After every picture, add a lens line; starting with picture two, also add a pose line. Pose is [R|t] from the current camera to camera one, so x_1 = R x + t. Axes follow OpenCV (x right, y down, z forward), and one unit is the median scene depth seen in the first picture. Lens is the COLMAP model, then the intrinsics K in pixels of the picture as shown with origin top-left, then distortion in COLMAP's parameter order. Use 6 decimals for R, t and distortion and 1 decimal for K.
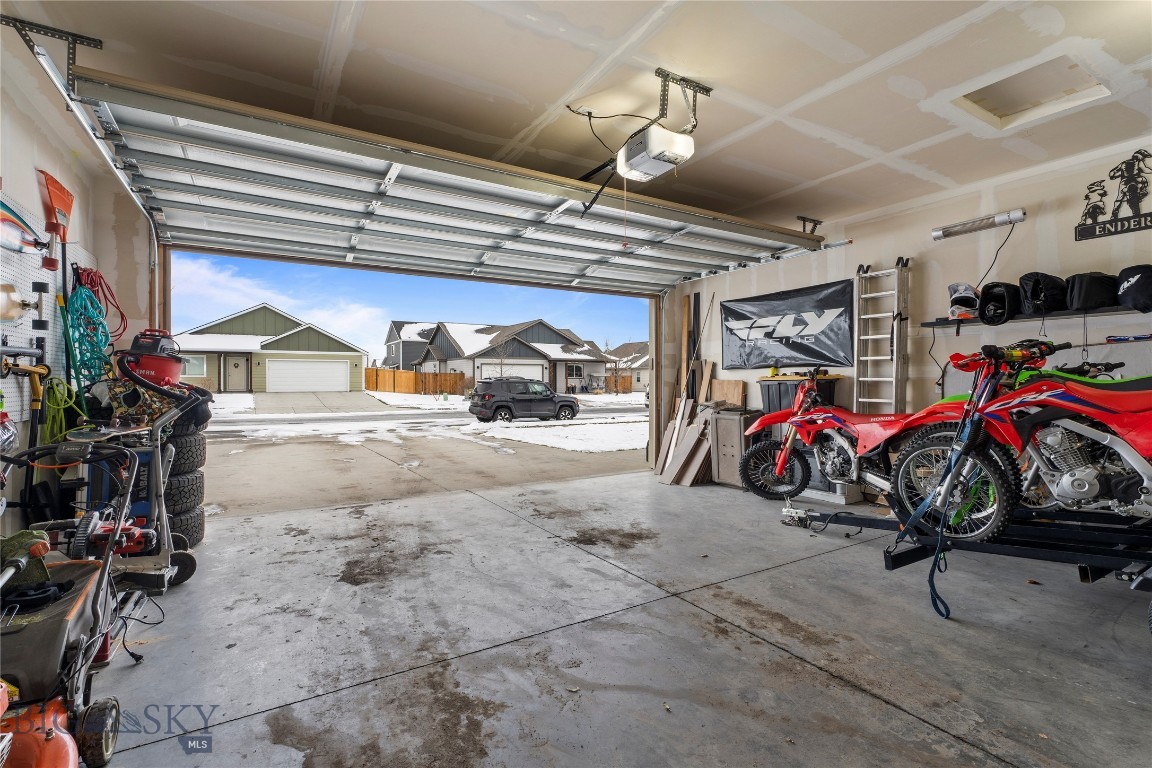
lens RADIAL K [[522.6, 0, 577.5], [0, 522.6, 388.1], [0, 0, 1]] dist [-0.008476, 0.000694]
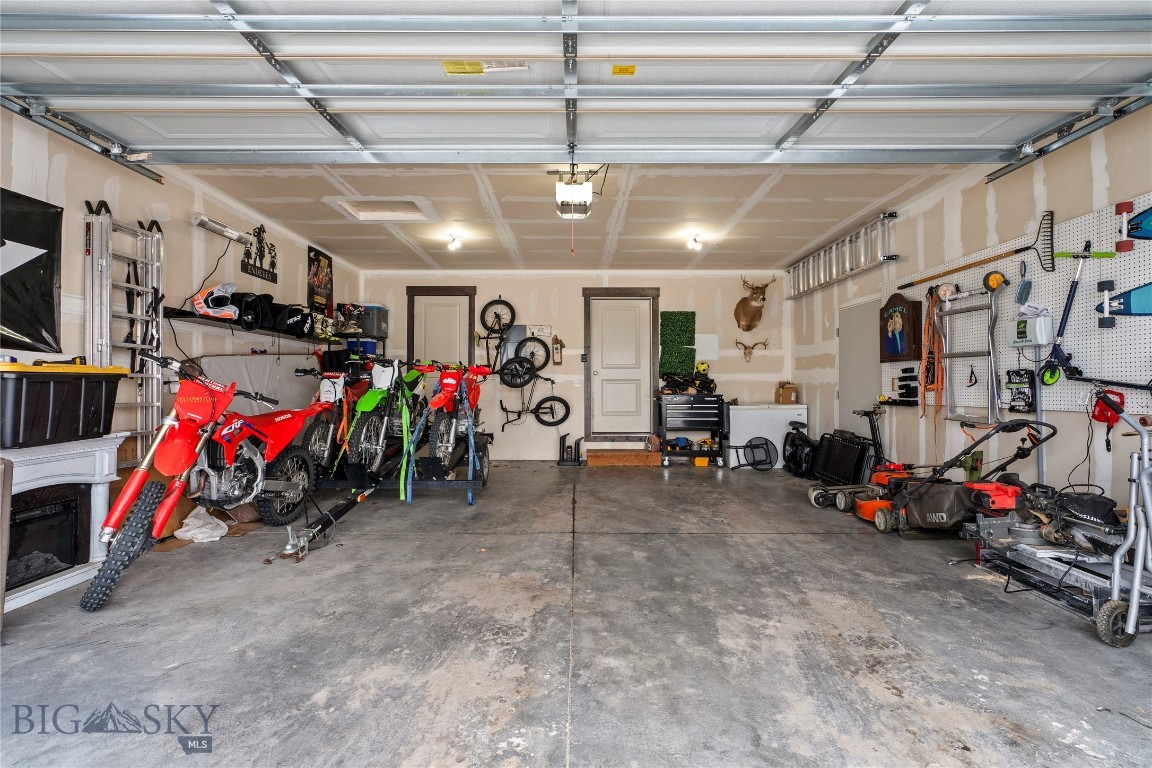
lens RADIAL K [[522.6, 0, 577.5], [0, 522.6, 388.1], [0, 0, 1]] dist [-0.008476, 0.000694]
pose [[-0.855535, -0.001522, 0.517743, -0.435111], [0.007245, 0.999863, 0.014910, -0.008438], [-0.517694, 0.016507, -0.855406, 1.738132]]
